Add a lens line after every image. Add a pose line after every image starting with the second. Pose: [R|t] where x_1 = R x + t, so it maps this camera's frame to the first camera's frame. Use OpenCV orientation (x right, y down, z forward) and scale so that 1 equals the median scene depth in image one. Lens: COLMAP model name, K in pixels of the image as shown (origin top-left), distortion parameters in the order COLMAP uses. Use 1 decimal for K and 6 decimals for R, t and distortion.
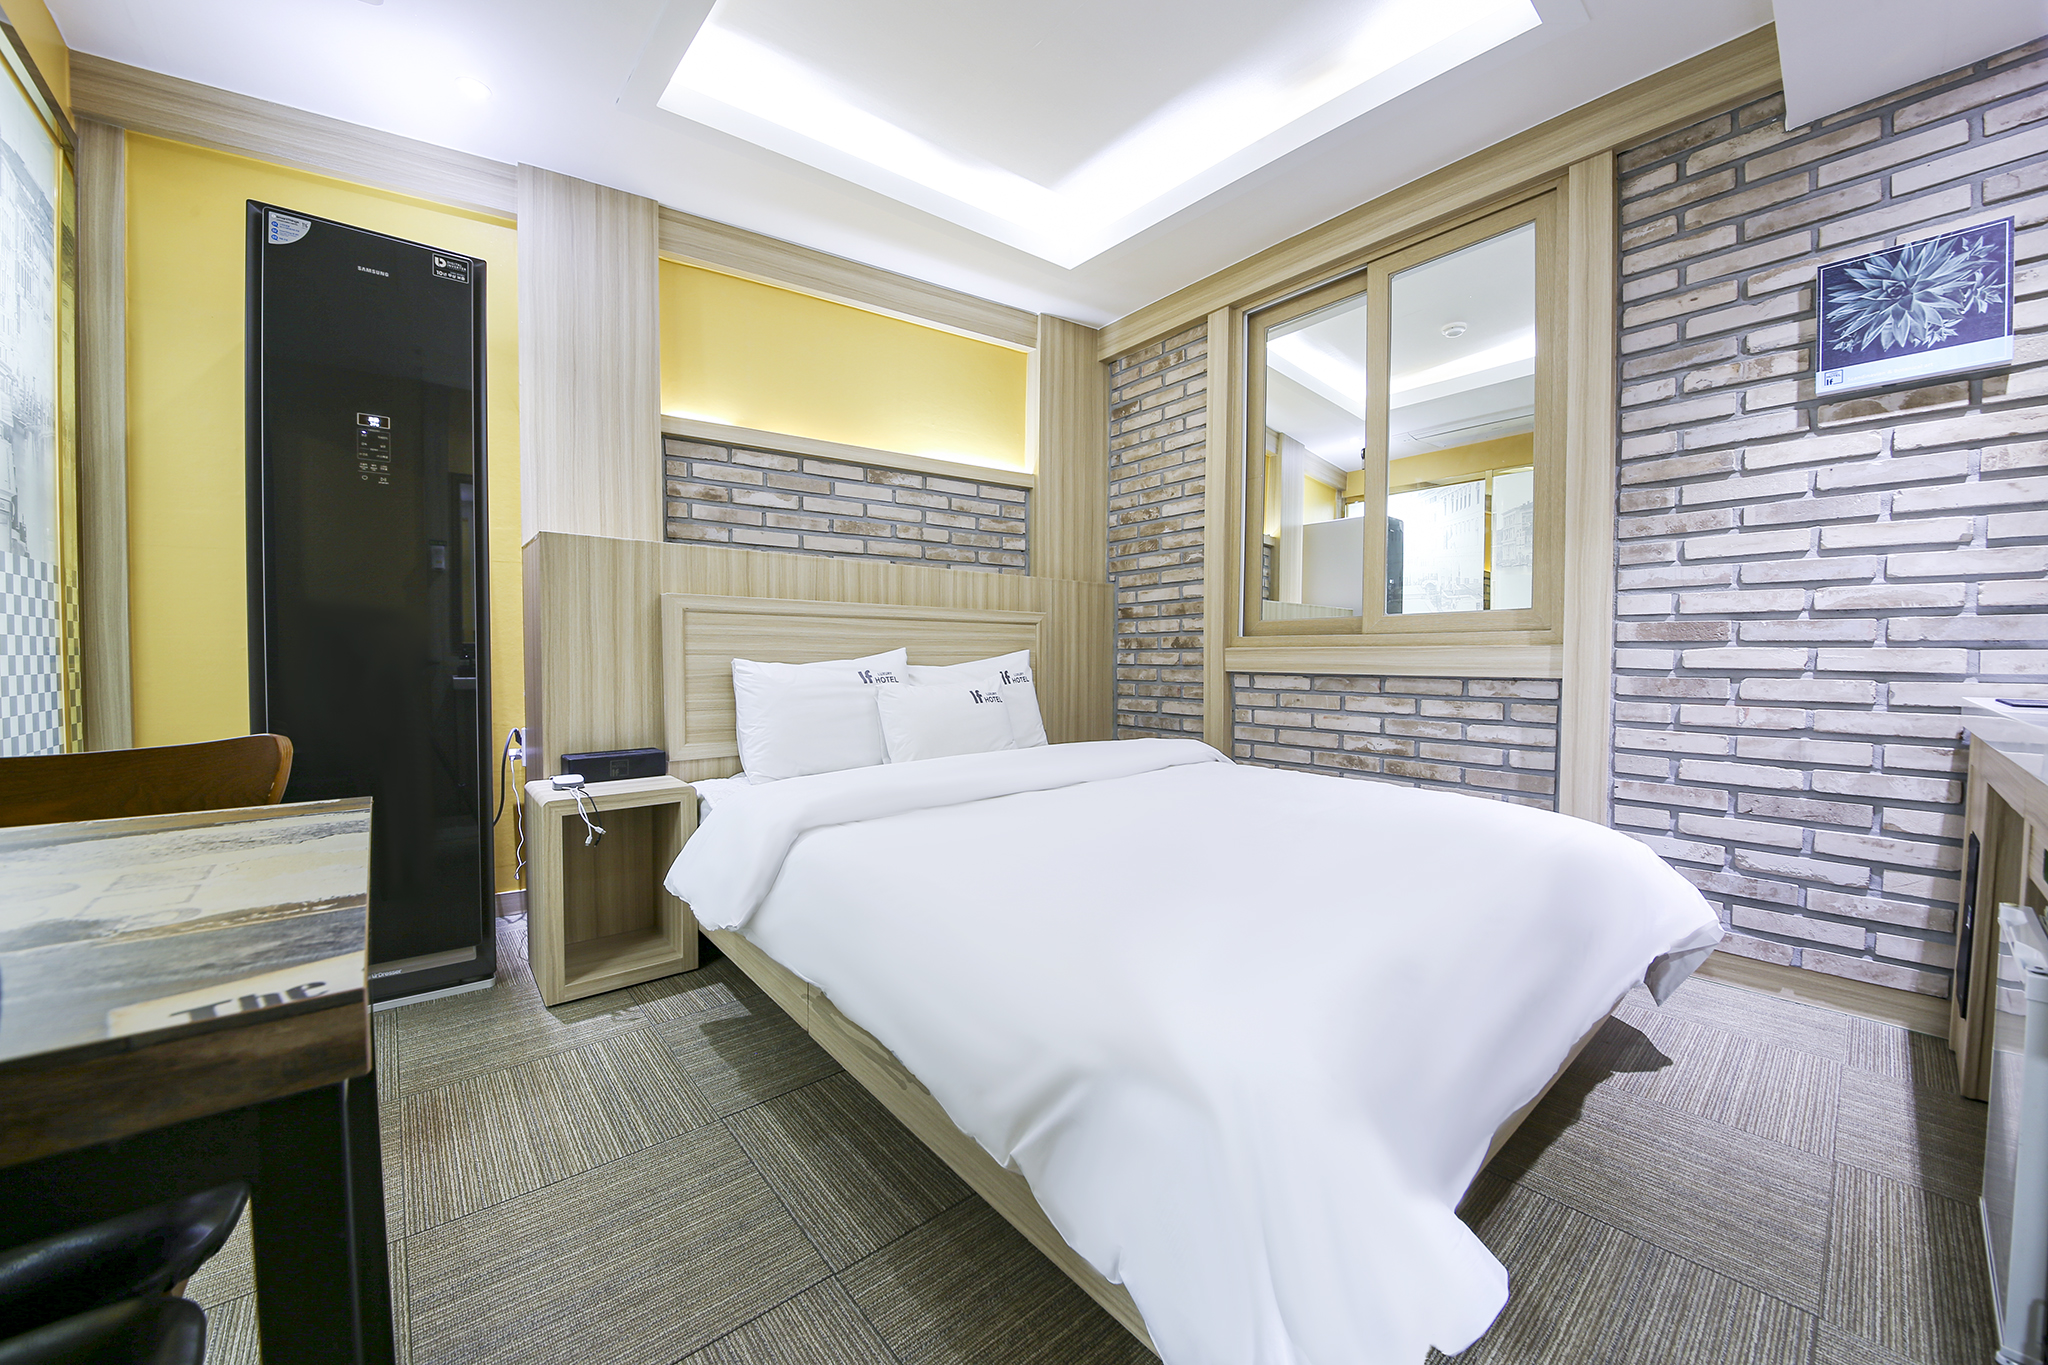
lens RADIAL K [[727.9, 0, 1002.0], [0, 727.9, 677.6], [0, 0, 1]] dist [-0.035506, -0.001093]
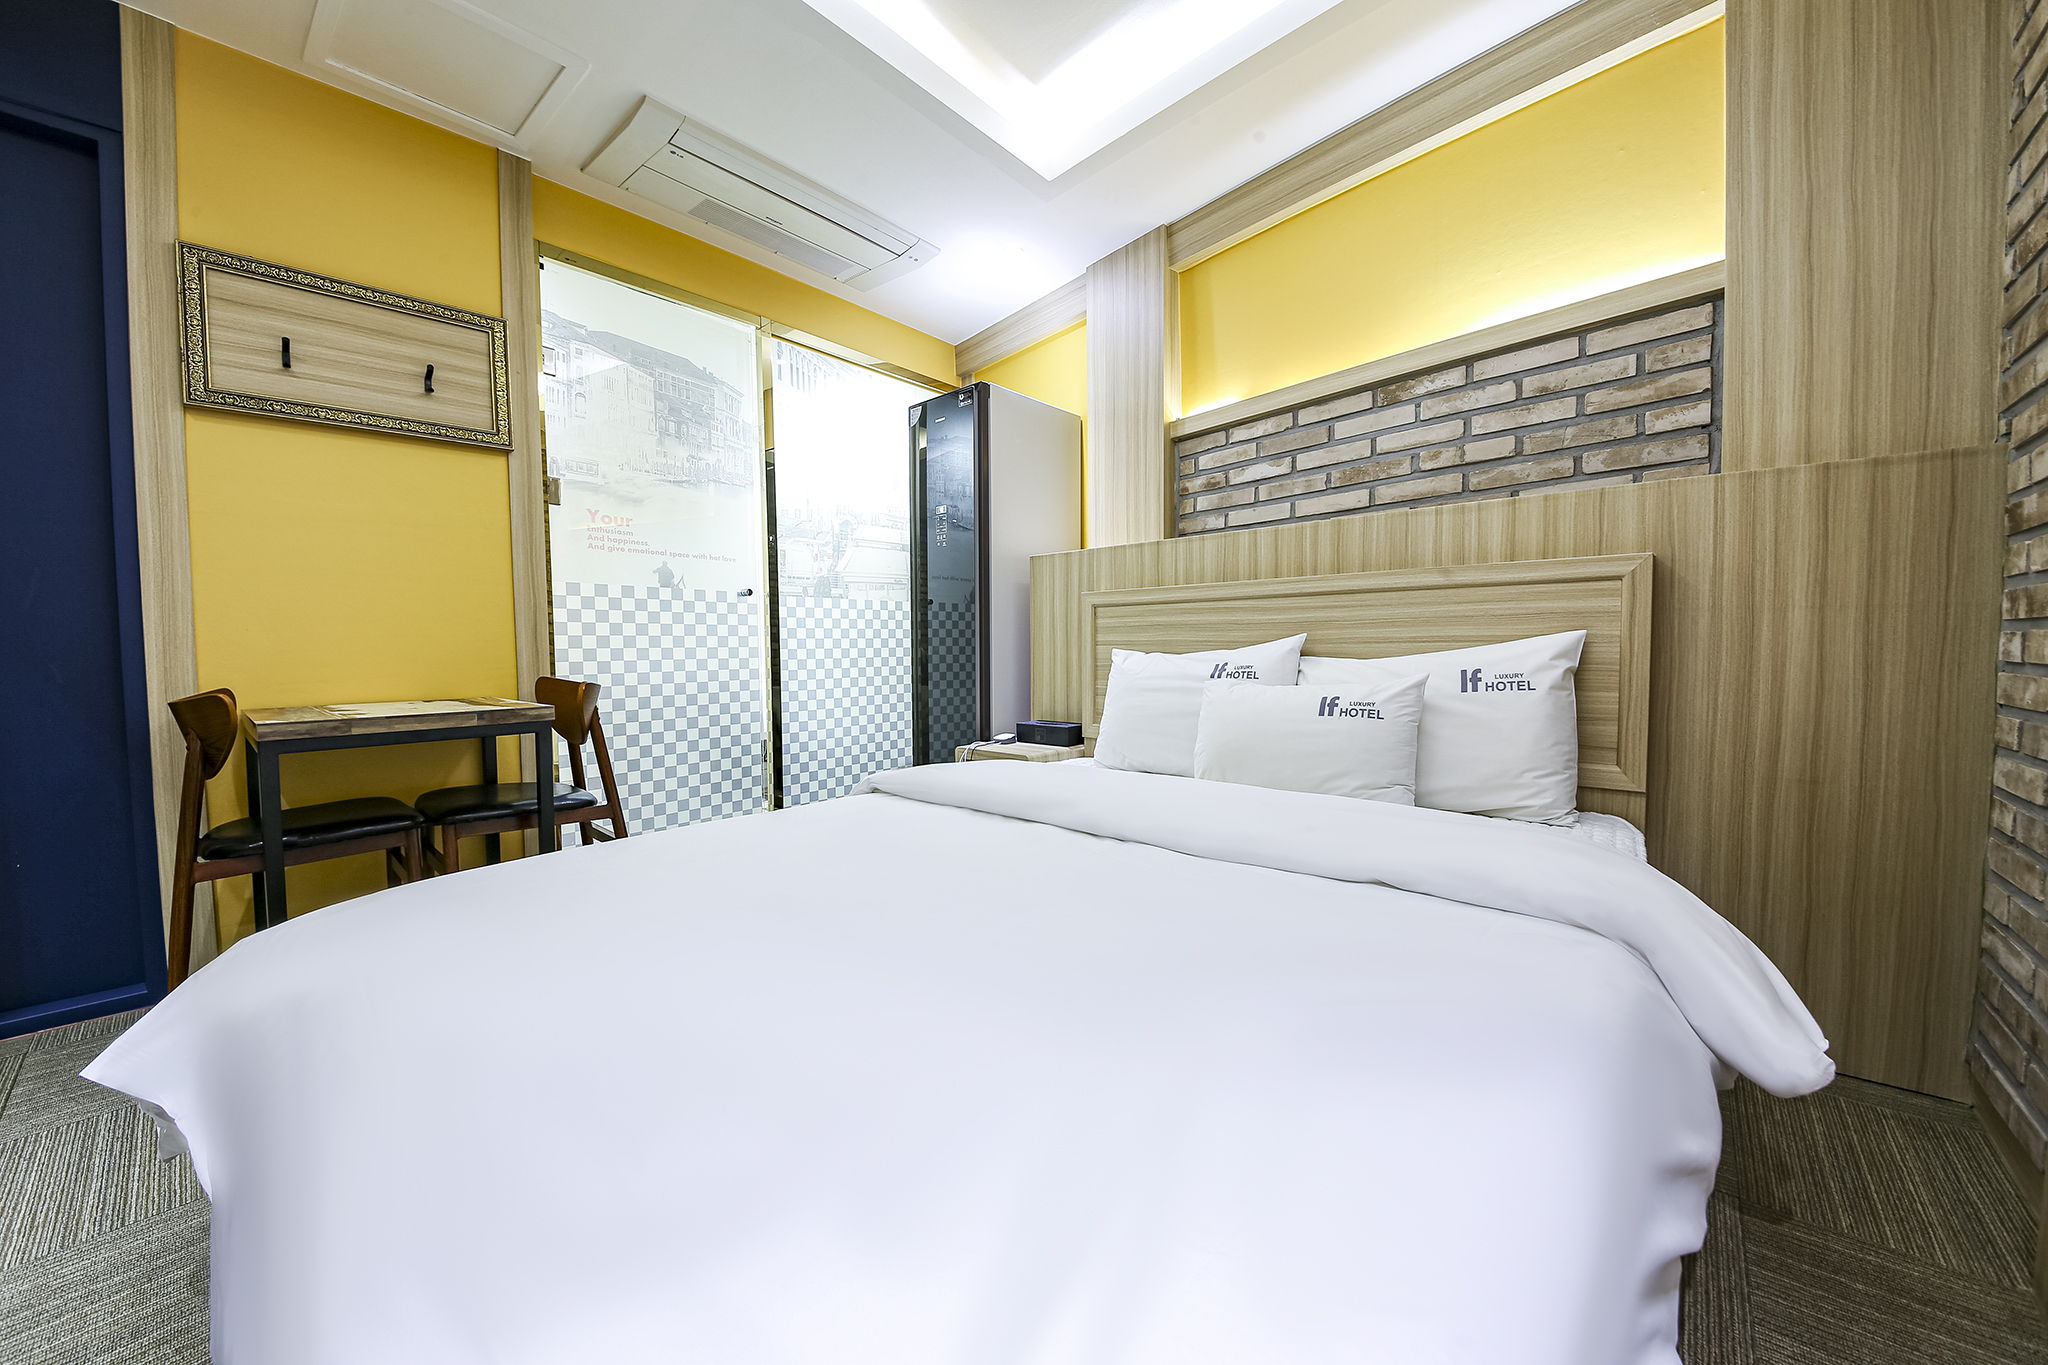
lens RADIAL K [[727.9, 0, 1026.1], [0, 727.9, 685.6], [0, 0, 1]] dist [-0.035506, -0.001093]
pose [[0.128258, 0.047471, -0.990604, 0.564647], [-0.019721, 0.998778, 0.045309, -0.015509], [0.991545, 0.013724, 0.129038, 0.624357]]
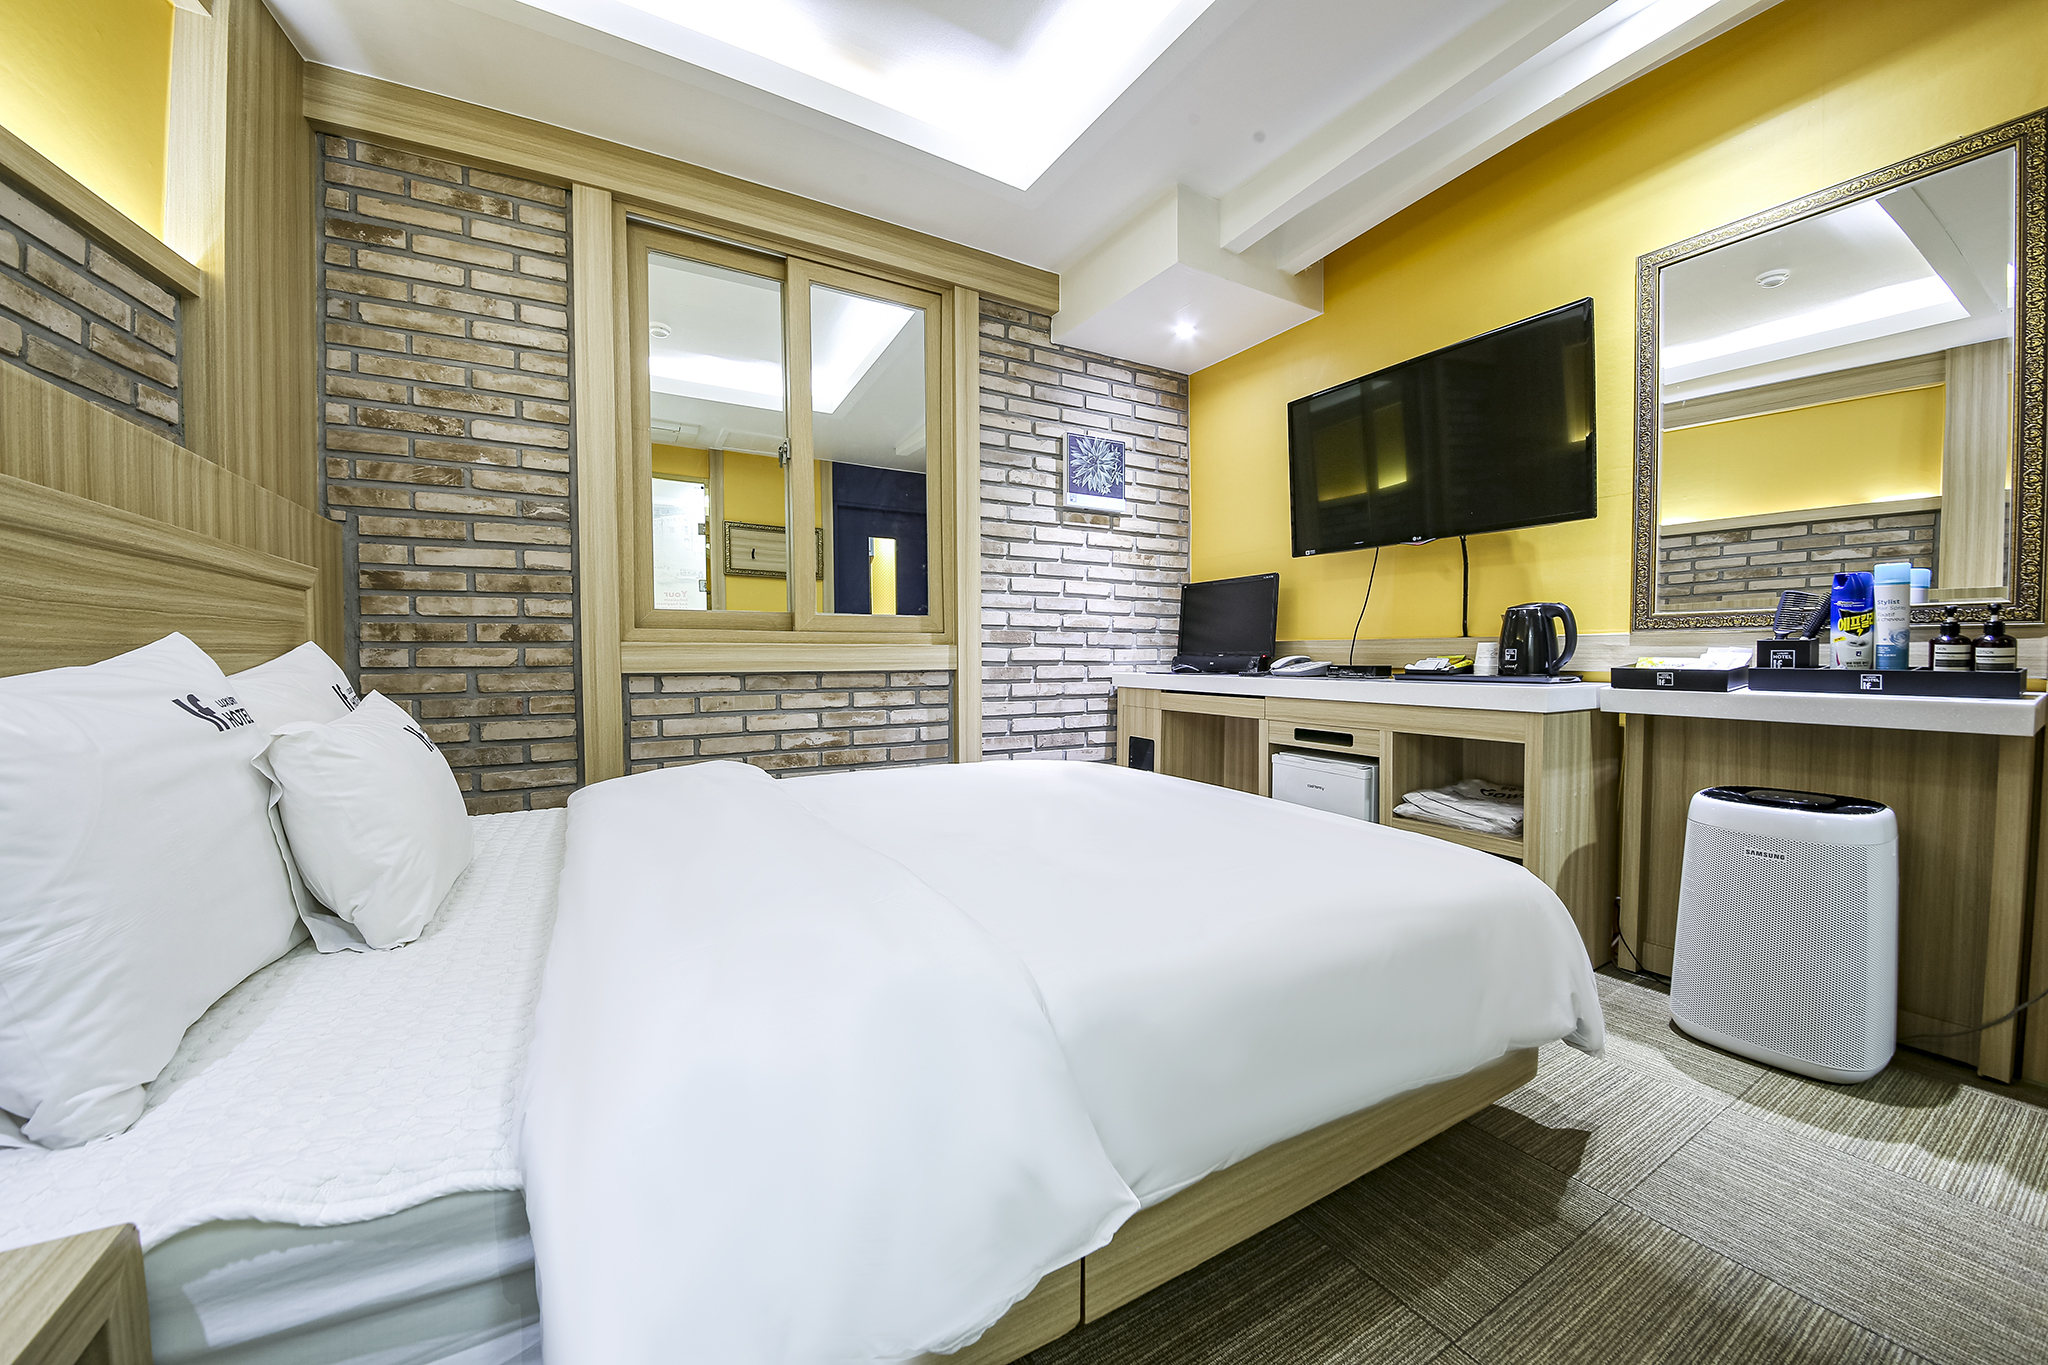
lens RADIAL K [[727.9, 0, 1038.5], [0, 727.9, 683.3], [0, 0, 1]] dist [-0.035506, -0.001093]
pose [[0.122331, -0.041497, 0.991621, -0.427988], [0.027845, 0.998876, 0.038365, -0.016276], [-0.992099, 0.022919, 0.123349, 0.519535]]
